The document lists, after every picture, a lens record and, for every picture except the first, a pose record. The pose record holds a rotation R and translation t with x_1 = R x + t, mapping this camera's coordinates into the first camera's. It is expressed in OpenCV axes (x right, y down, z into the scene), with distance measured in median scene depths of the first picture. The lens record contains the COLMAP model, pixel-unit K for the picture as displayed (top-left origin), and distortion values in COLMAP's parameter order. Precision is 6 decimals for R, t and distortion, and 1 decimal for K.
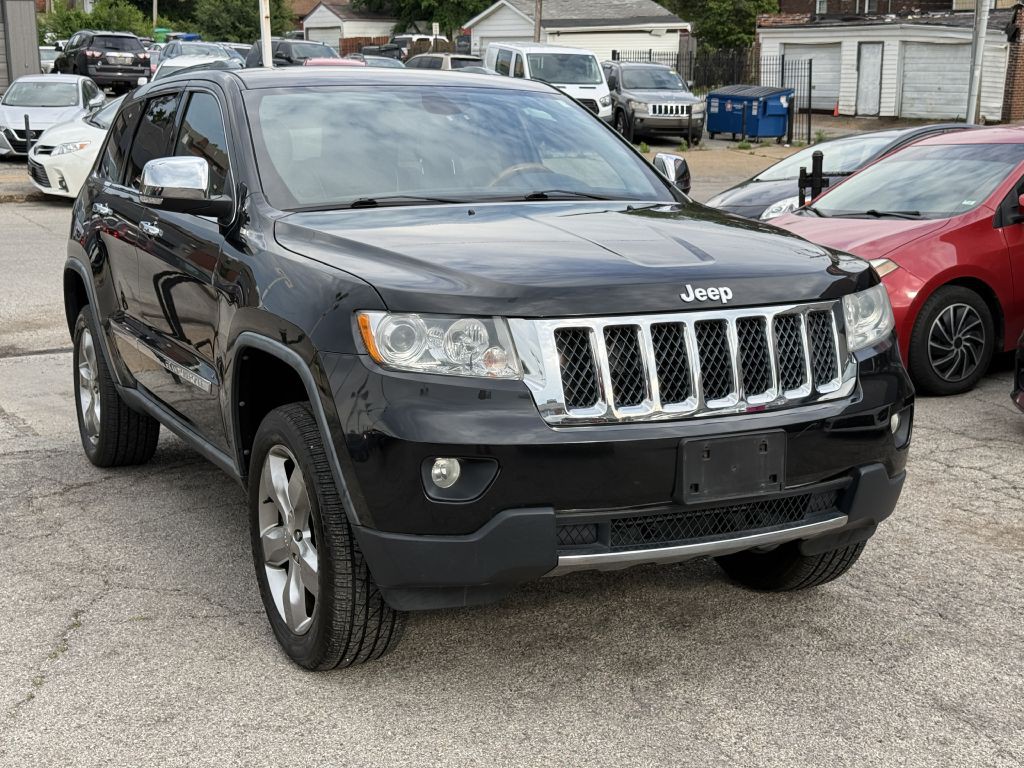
lens RADIAL K [[1416.2, 0, 512.0], [0, 1416.2, 384.0], [0, 0, 1]] dist [0.190008, -0.412603]
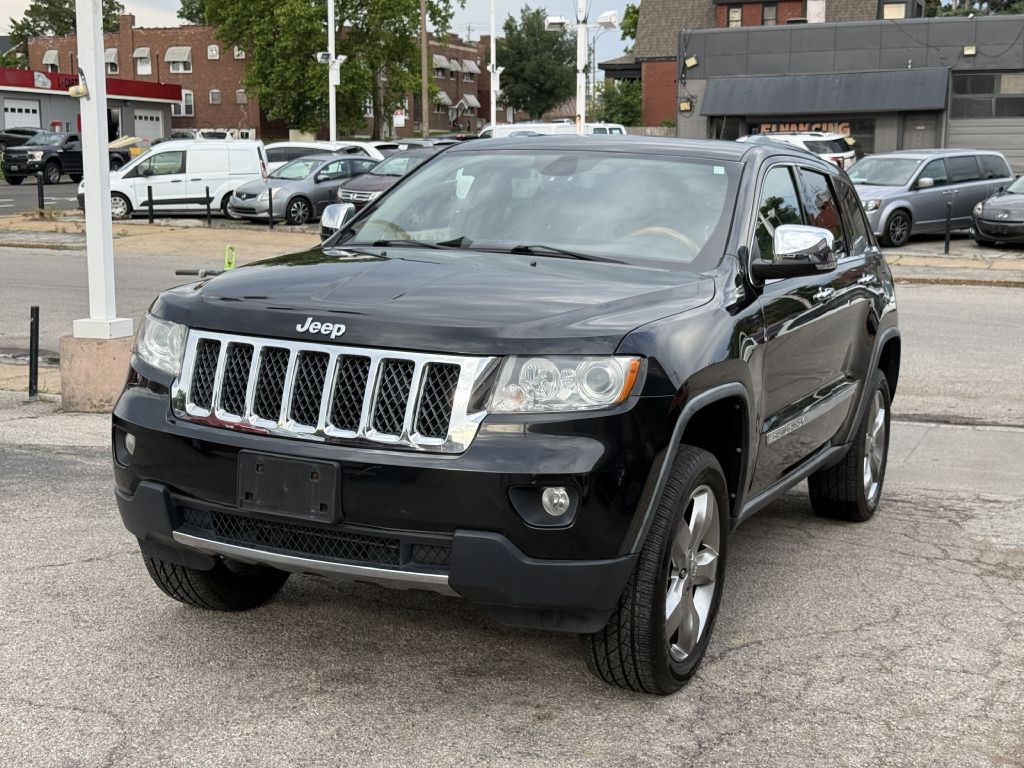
lens RADIAL K [[1416.2, 0, 512.0], [0, 1416.2, 384.0], [0, 0, 1]] dist [0.190008, -0.412603]
pose [[0.630070, 0.130335, -0.765523, 1.062256], [-0.179412, 0.983575, 0.019793, -0.068959], [0.755529, 0.124873, 0.643104, 0.420191]]
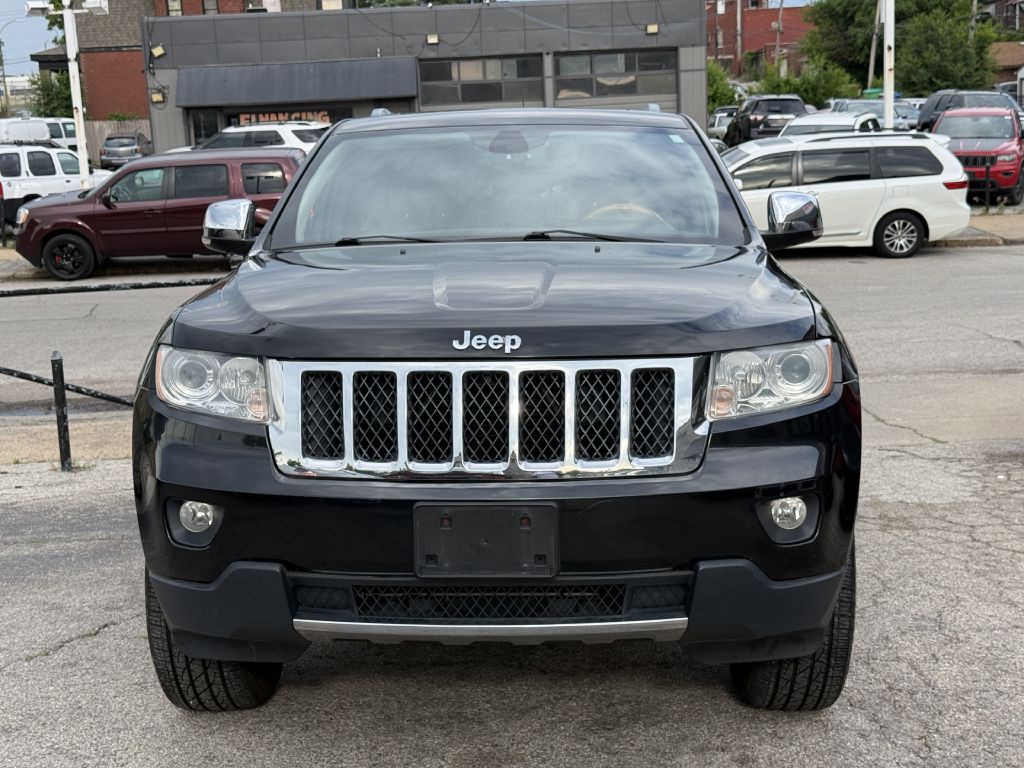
lens RADIAL K [[1416.2, 0, 512.0], [0, 1416.2, 384.0], [0, 0, 1]] dist [0.190008, -0.412603]
pose [[0.879733, 0.050131, -0.472817, 0.568133], [-0.069389, 0.997316, -0.023365, -0.017928], [0.470377, 0.053363, 0.880851, 0.233763]]
